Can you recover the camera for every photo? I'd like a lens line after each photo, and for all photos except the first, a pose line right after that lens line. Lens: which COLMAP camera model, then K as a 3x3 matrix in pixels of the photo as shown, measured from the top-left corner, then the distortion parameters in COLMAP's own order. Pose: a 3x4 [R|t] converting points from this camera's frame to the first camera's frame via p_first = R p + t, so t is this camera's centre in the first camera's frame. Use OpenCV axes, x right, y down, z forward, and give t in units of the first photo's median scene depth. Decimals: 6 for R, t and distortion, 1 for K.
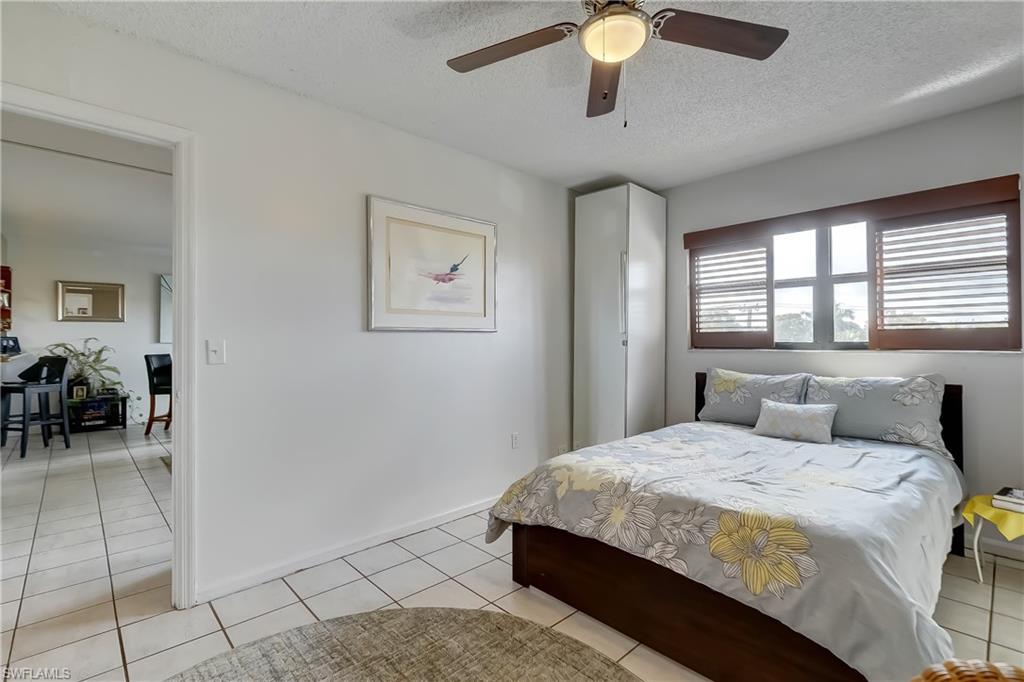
lens RADIAL K [[463.5, 0, 516.5], [0, 463.5, 339.4], [0, 0, 1]] dist [0.001285, 0.000076]
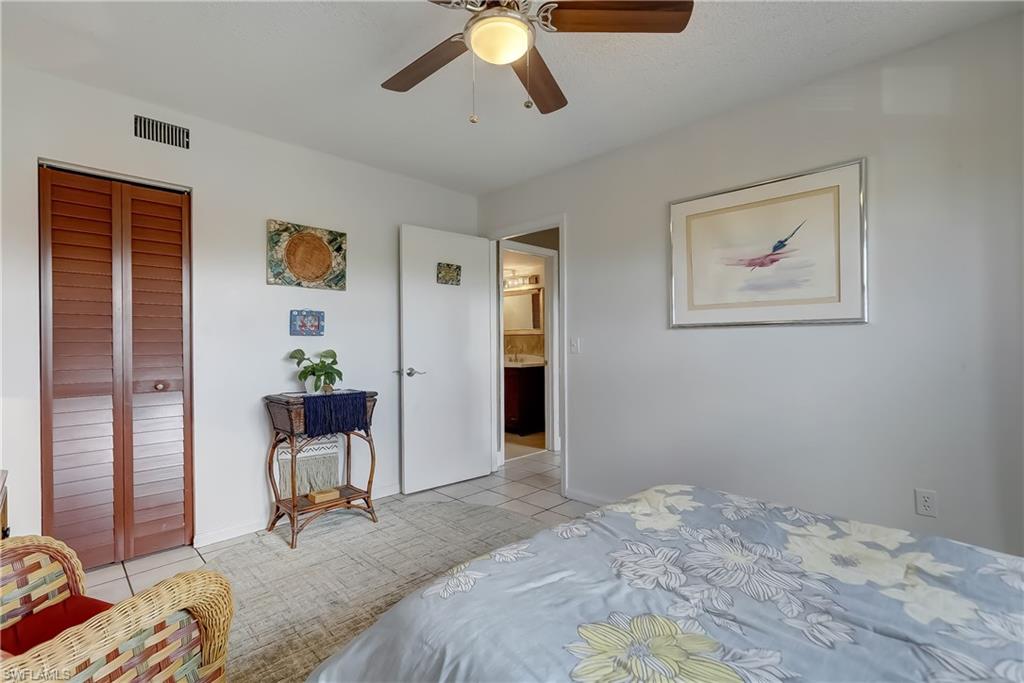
lens RADIAL K [[463.5, 0, 521.8], [0, 463.5, 341.2], [0, 0, 1]] dist [0.001285, 0.000076]
pose [[0.040825, 0.004601, -0.999156, 0.651973], [0.012233, 0.999912, 0.005105, 0.001941], [0.999091, -0.012432, 0.040765, 0.525287]]
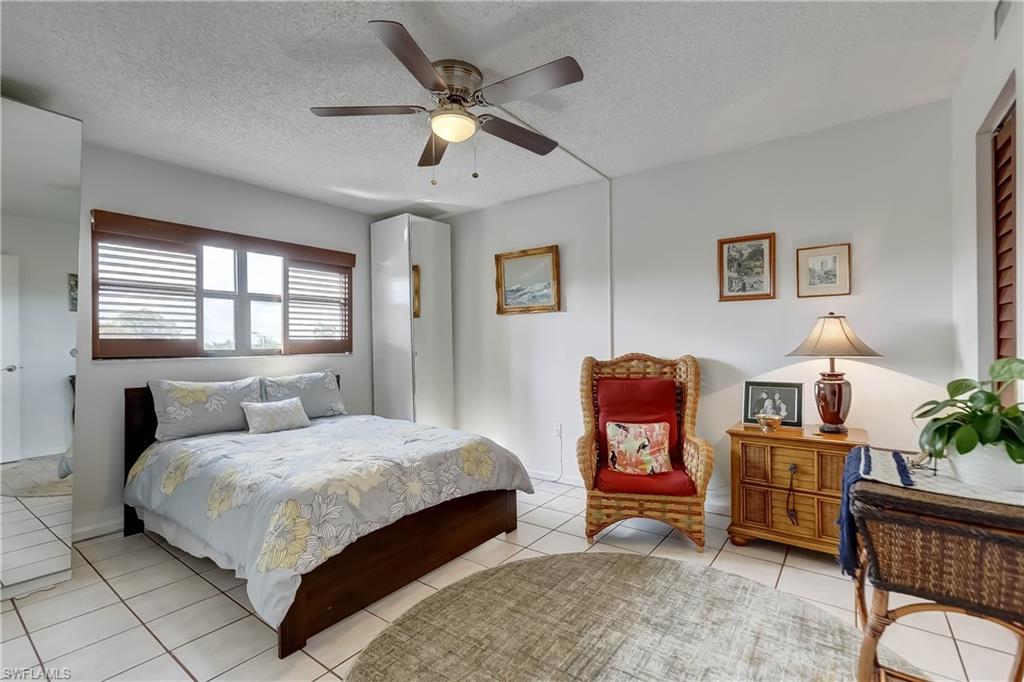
lens RADIAL K [[463.5, 0, 511.6], [0, 463.5, 342.9], [0, 0, 1]] dist [0.001285, 0.000076]
pose [[-0.167110, 0.011820, 0.985867, -0.623053], [0.006887, 0.999918, -0.010821, 0.006718], [-0.985914, 0.004981, -0.167177, 0.563536]]
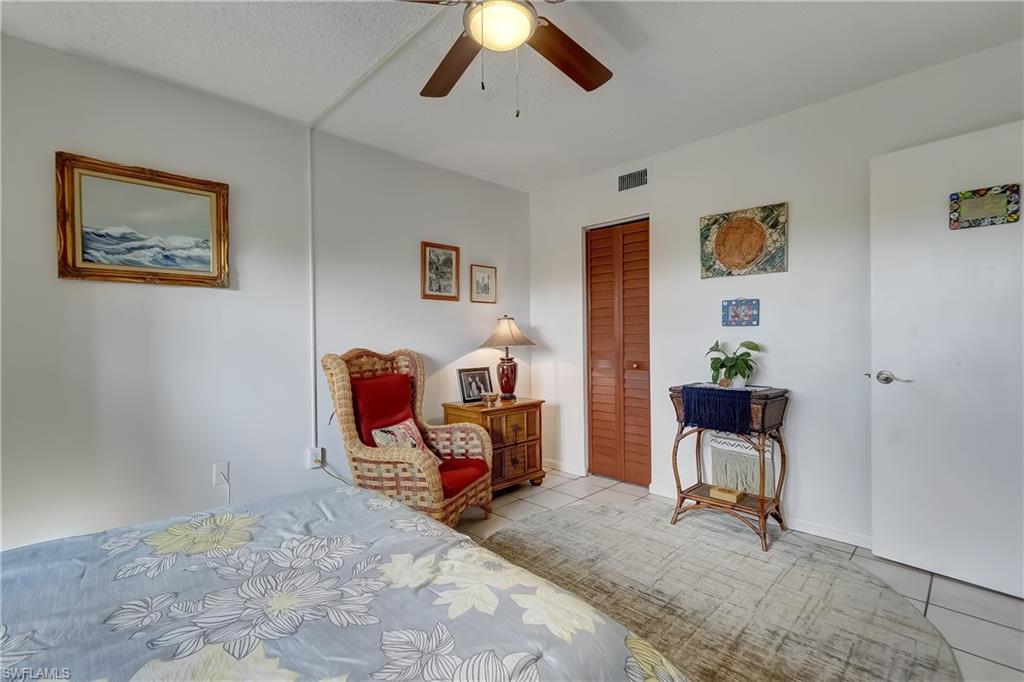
lens RADIAL K [[463.5, 0, 516.9], [0, 463.5, 340.5], [0, 0, 1]] dist [0.001285, 0.000076]
pose [[-0.999656, 0.018746, -0.018344, 0.107298], [0.018635, 0.999807, 0.006159, 0.004546], [0.018456, 0.005815, -0.999813, 1.049818]]
